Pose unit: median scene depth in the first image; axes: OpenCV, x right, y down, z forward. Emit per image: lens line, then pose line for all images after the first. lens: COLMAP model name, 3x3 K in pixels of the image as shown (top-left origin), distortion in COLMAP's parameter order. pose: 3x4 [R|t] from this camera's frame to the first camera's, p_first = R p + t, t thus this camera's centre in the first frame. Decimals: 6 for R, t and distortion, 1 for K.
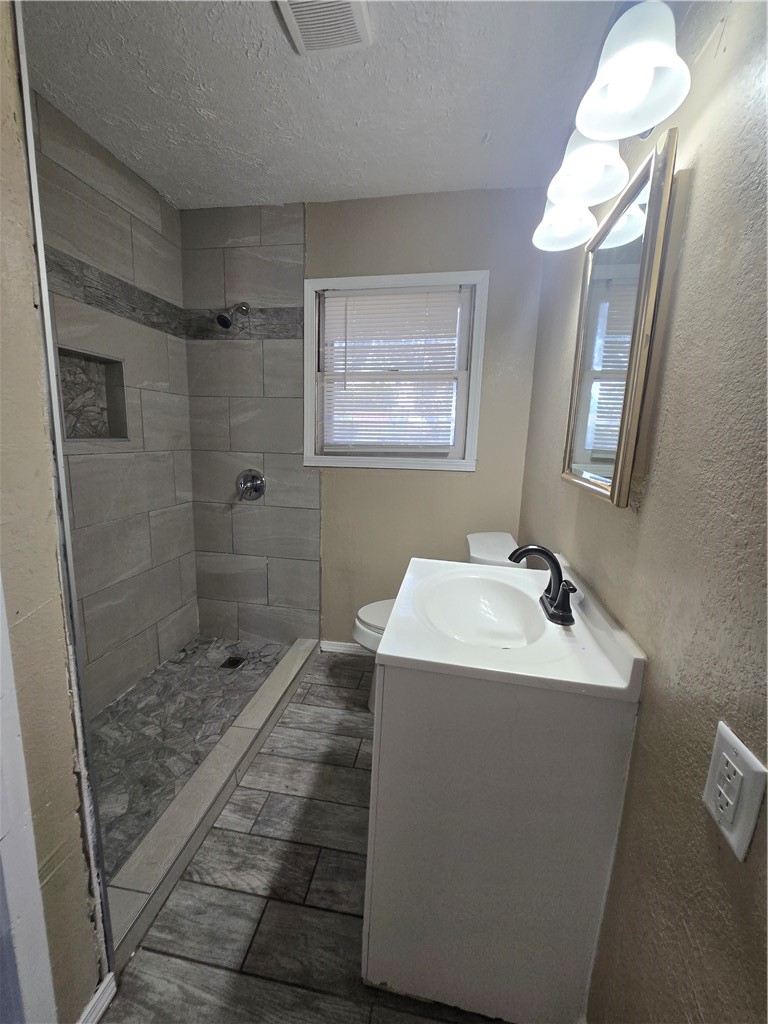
lens RADIAL K [[399.6, 0, 384.2], [0, 399.6, 508.5], [0, 0, 1]] dist [-0.002934, -0.000383]
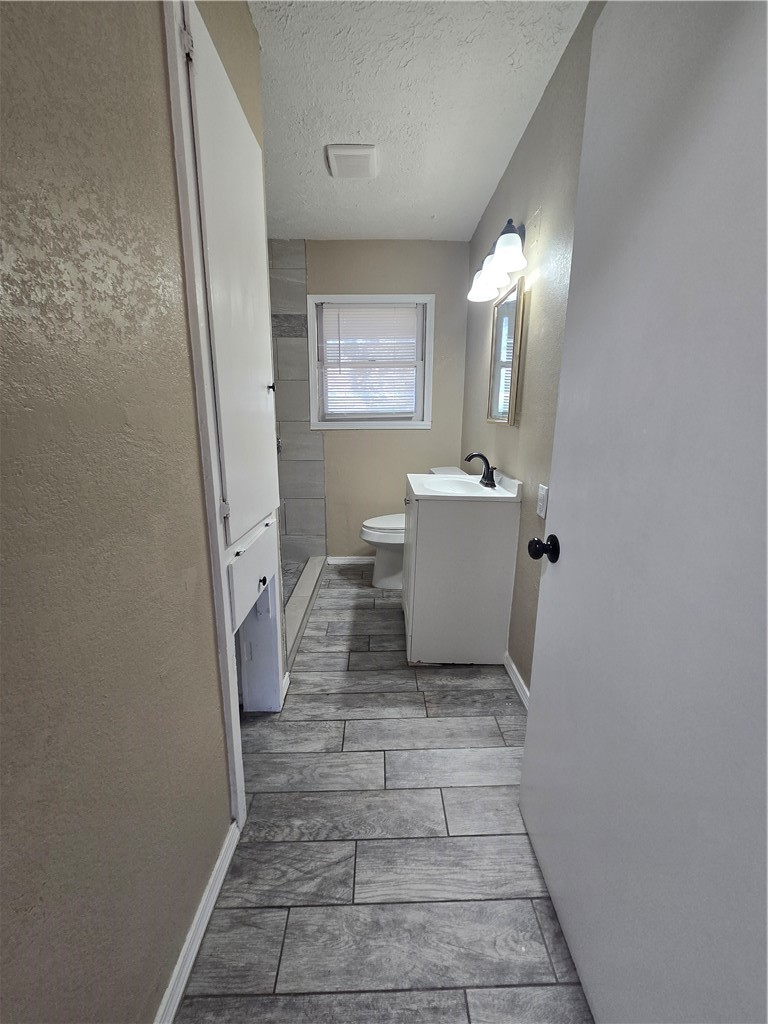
lens RADIAL K [[399.6, 0, 384.6], [0, 399.6, 512.1], [0, 0, 1]] dist [-0.002934, -0.000383]
pose [[0.982476, -0.066015, 0.174309, -0.233437], [0.056907, 0.996765, 0.056748, 0.128330], [-0.177491, -0.045834, 0.983055, -0.477144]]
